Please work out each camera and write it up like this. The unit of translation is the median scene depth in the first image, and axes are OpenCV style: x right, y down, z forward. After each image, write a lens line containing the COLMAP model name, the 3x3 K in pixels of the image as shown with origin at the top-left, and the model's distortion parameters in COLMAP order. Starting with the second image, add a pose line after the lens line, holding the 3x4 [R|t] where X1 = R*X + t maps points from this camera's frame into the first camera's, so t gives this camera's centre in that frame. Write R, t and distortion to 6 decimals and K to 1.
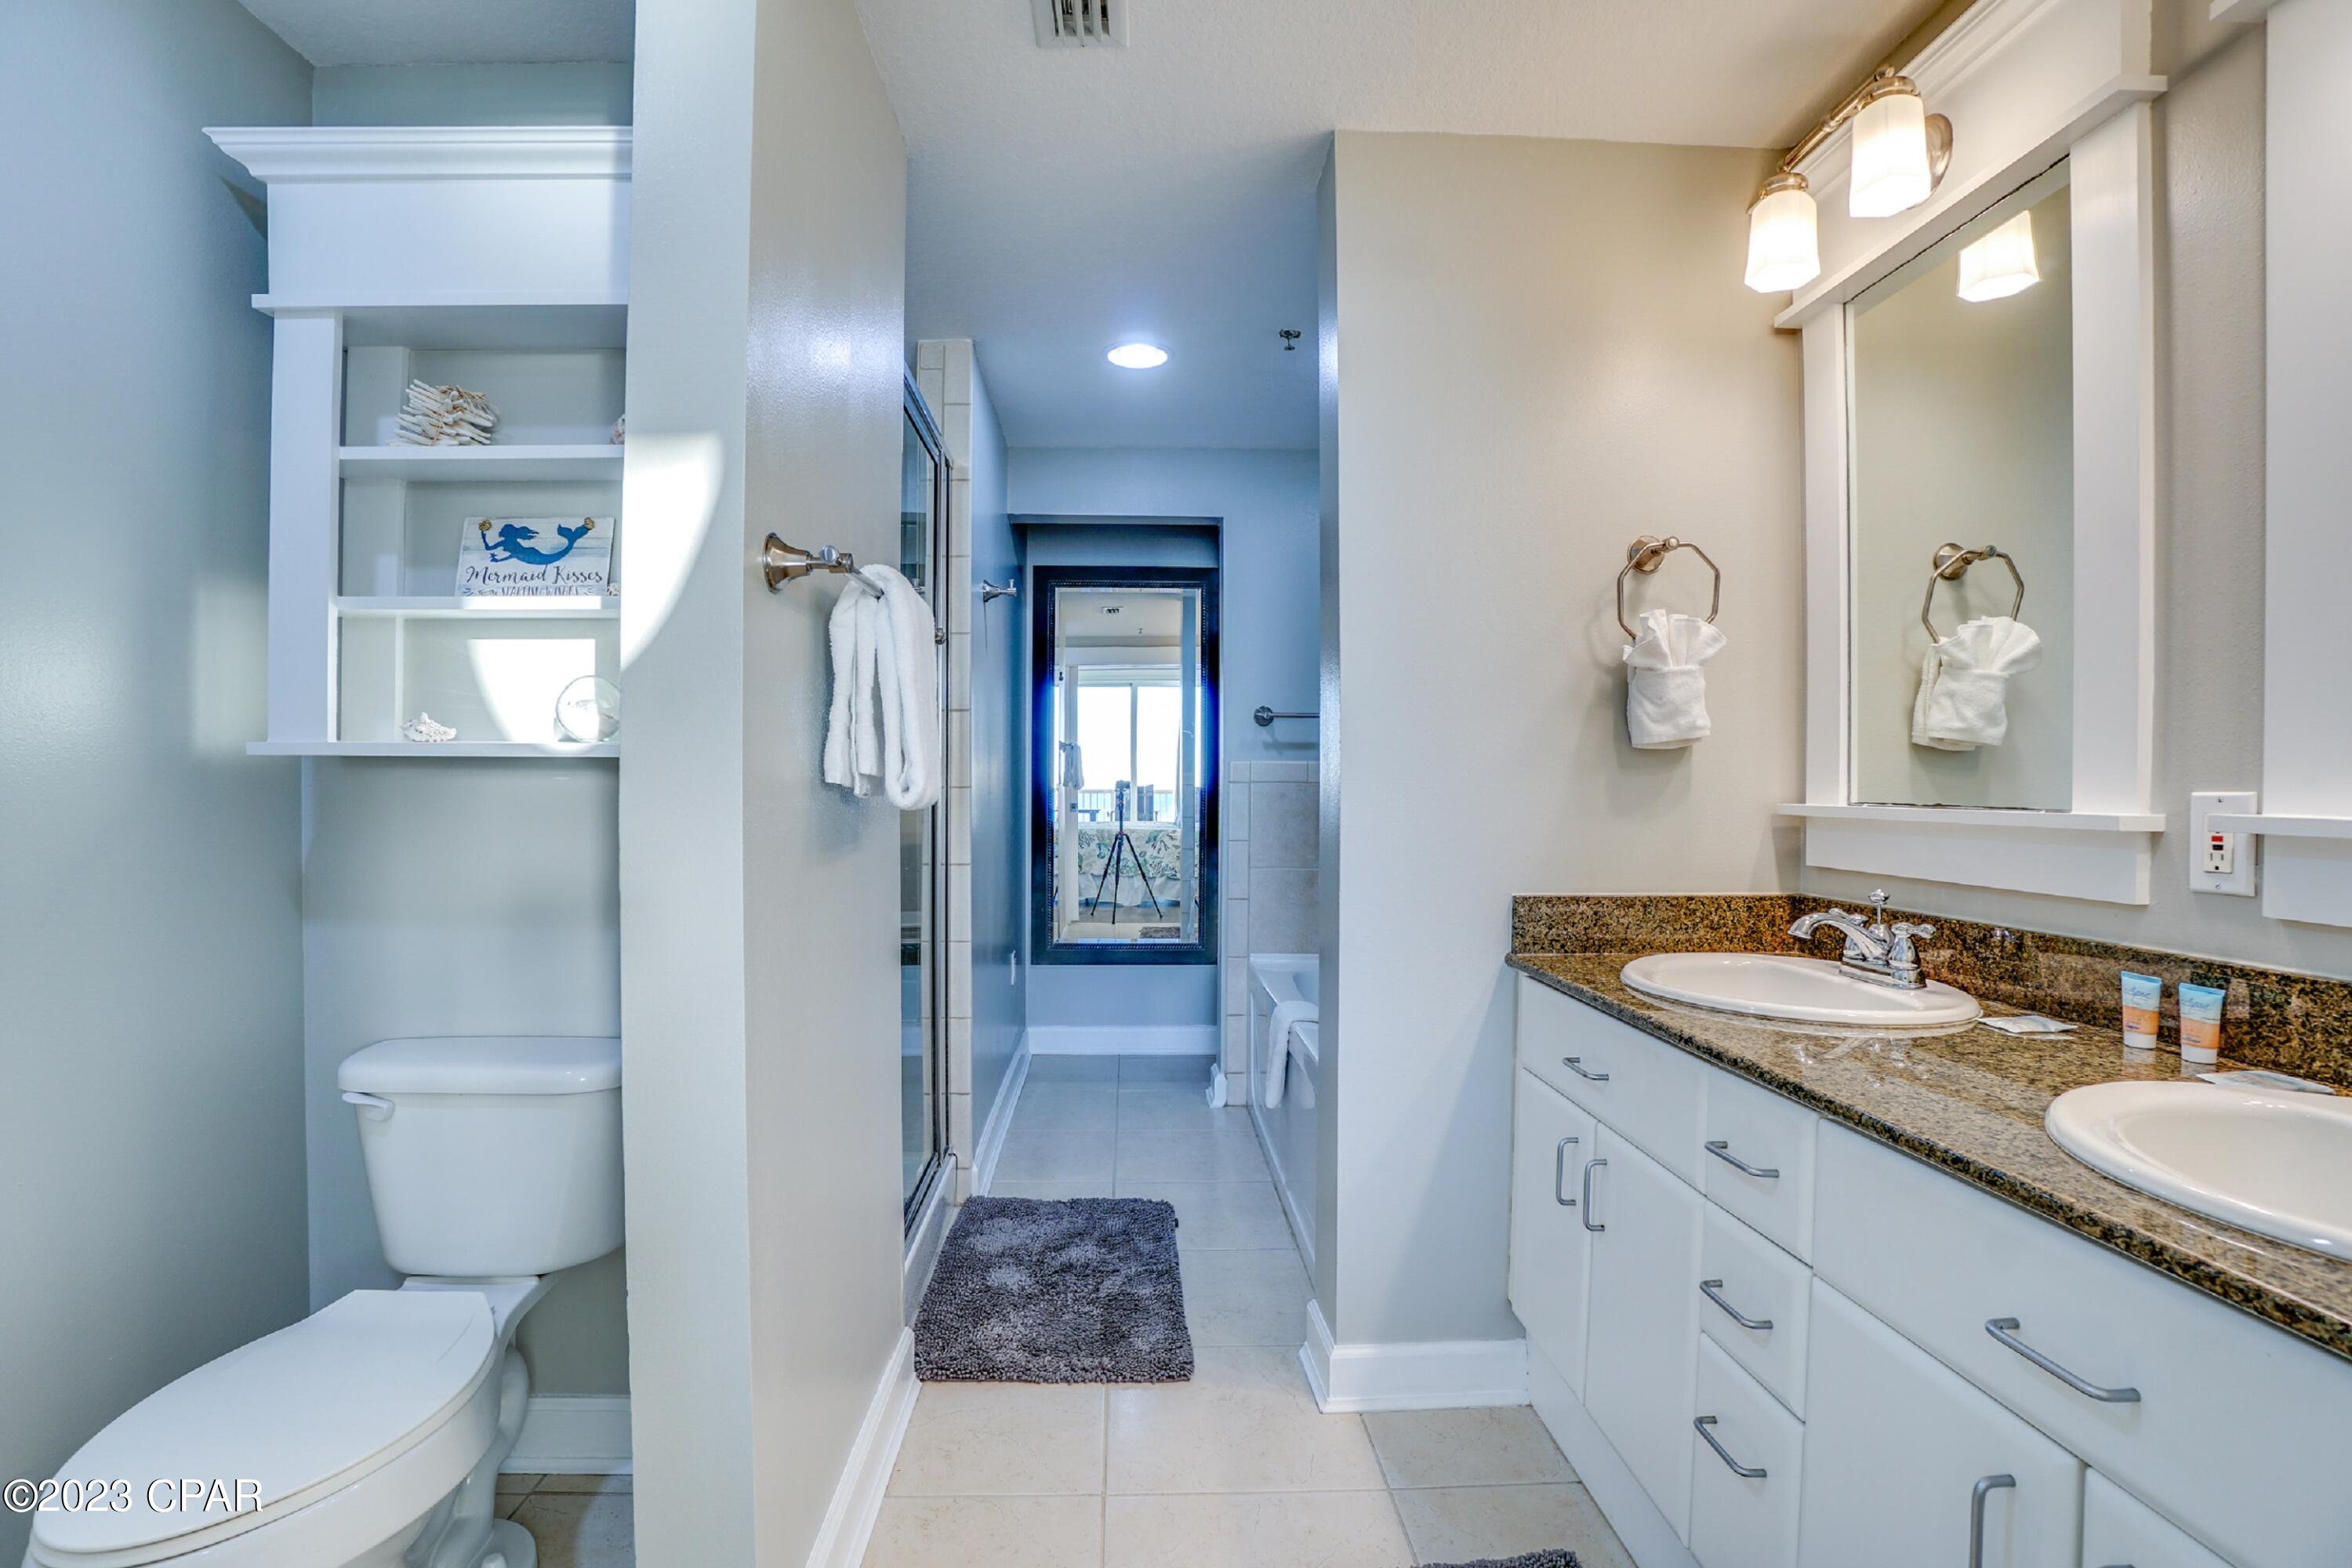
lens RADIAL K [[1047.4, 0, 1172.4], [0, 1047.4, 789.6], [0, 0, 1]] dist [-0.050517, 0.000647]
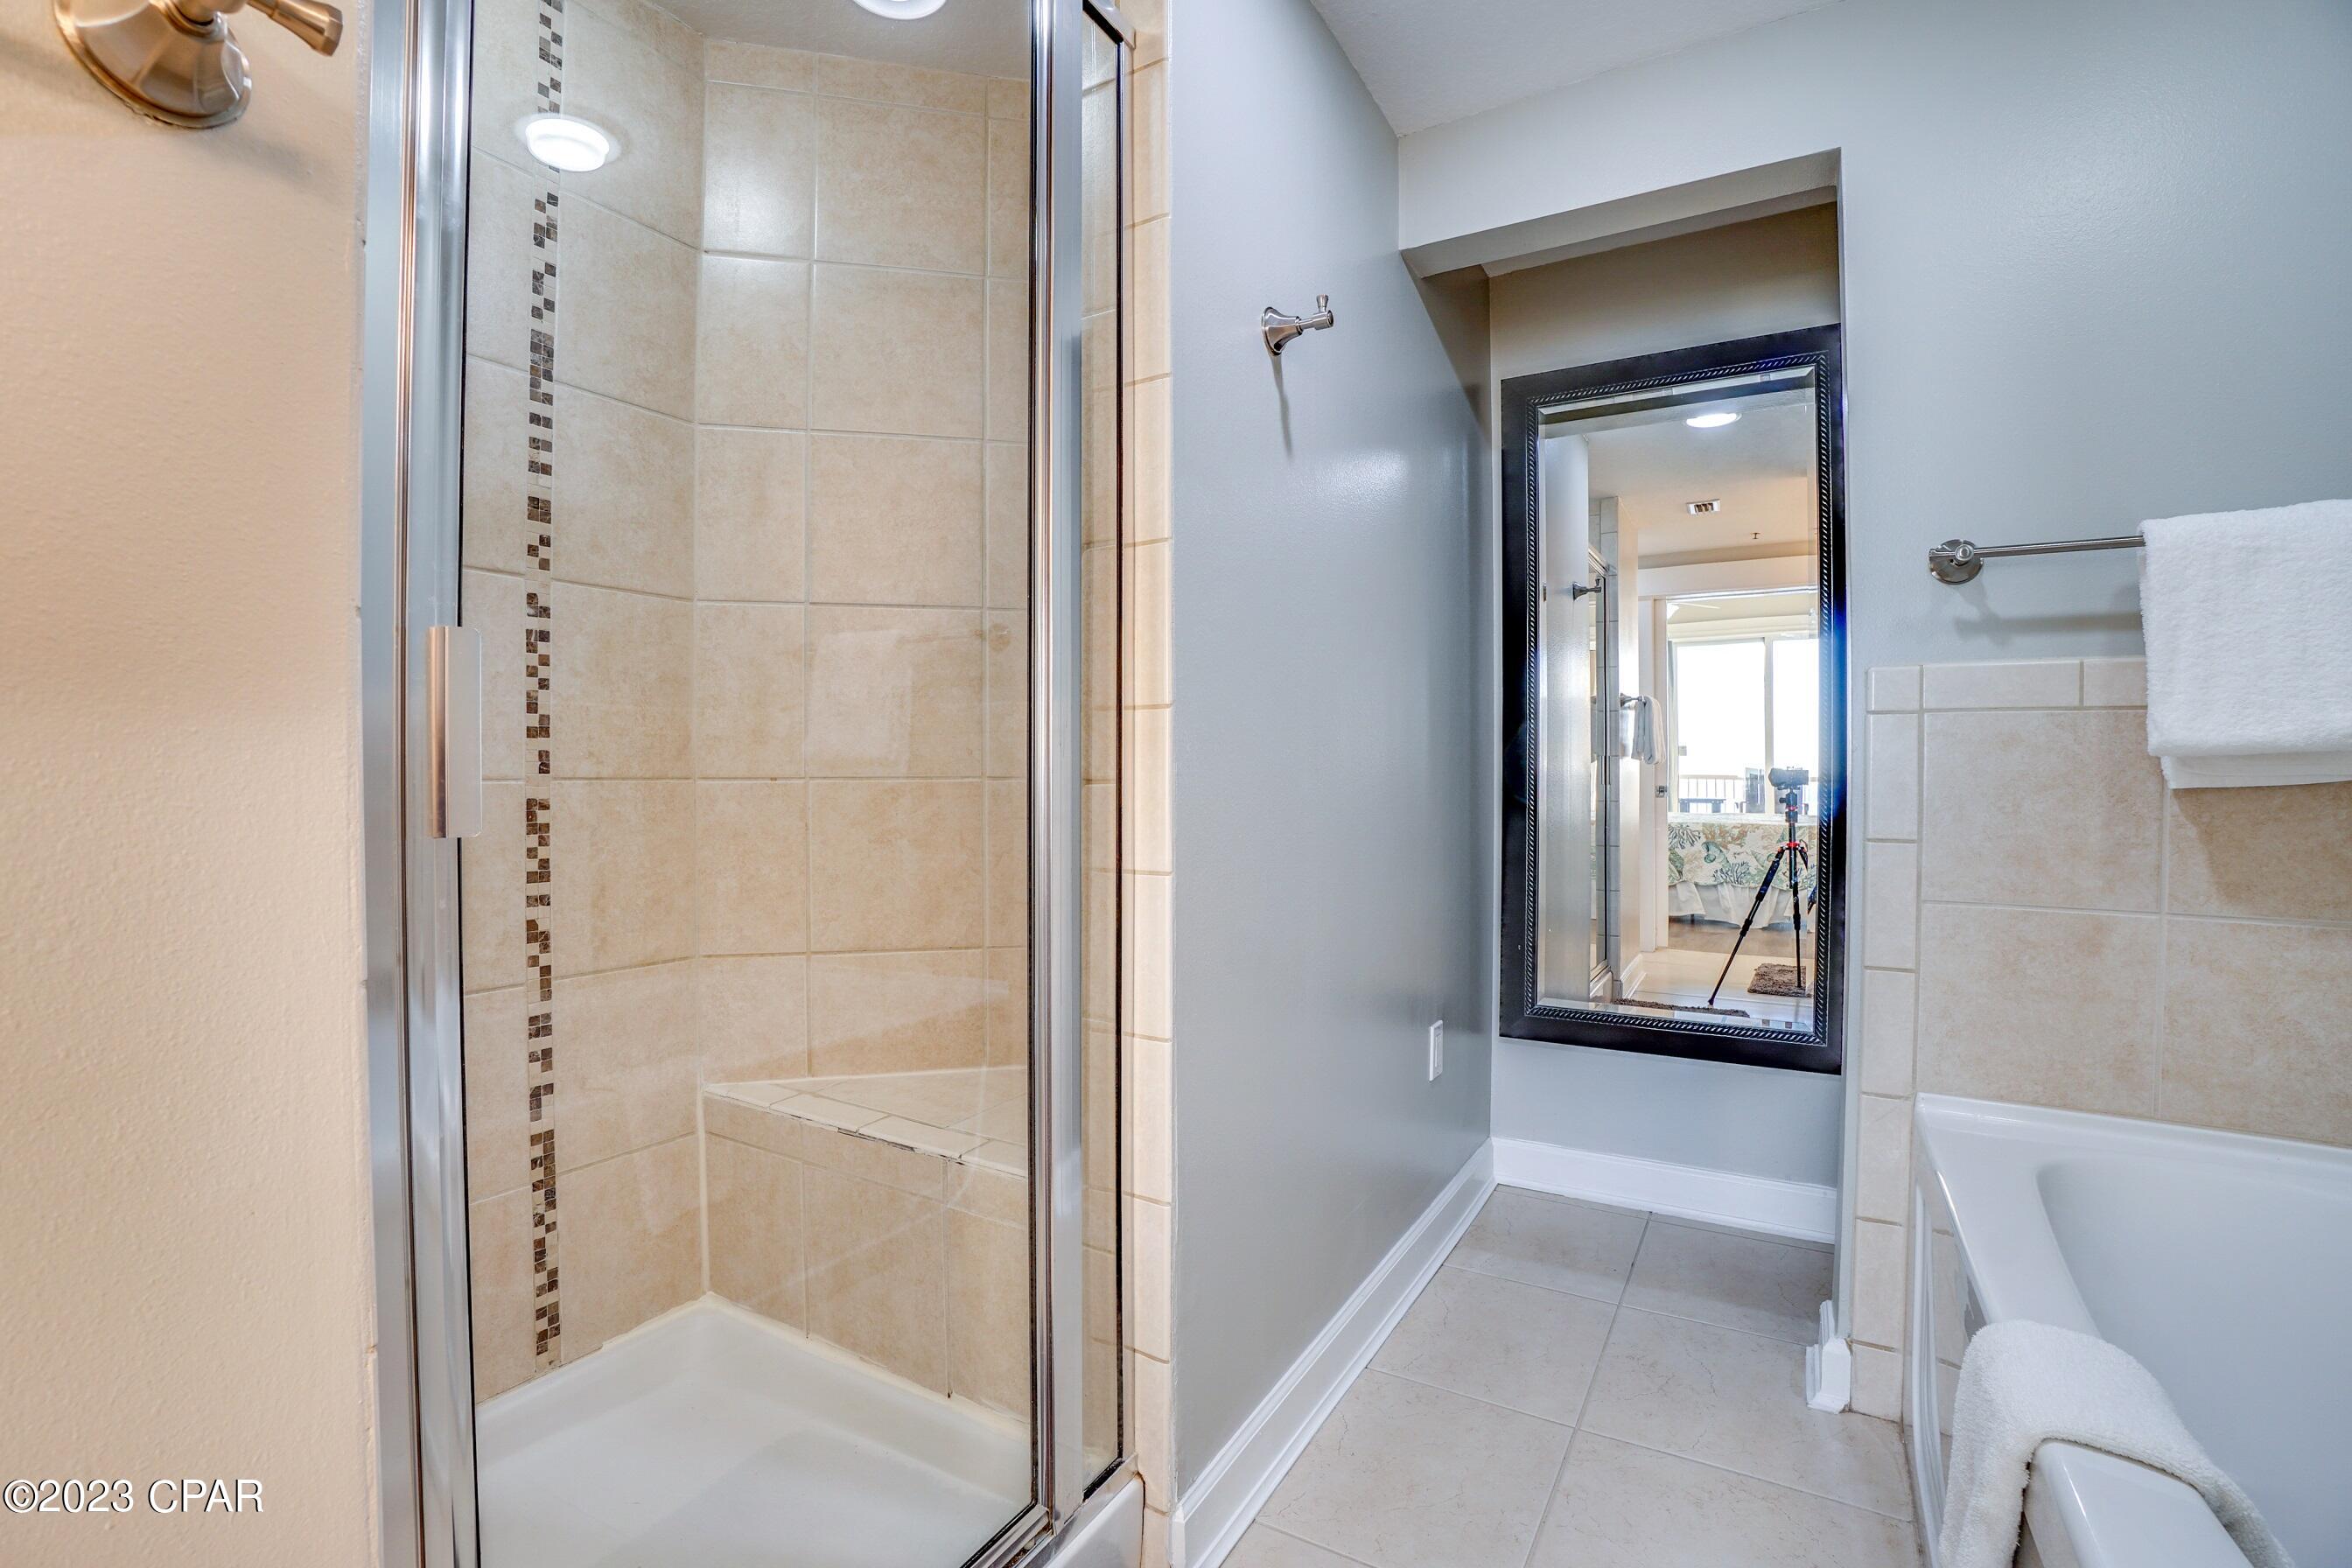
lens RADIAL K [[1047.4, 0, 1172.6], [0, 1047.4, 784.5], [0, 0, 1]] dist [-0.050517, 0.000647]
pose [[0.836297, -0.001702, -0.548274, 0.039339], [0.002883, 0.999995, 0.001293, 0.020637], [0.548269, -0.002661, 0.836298, 0.400312]]
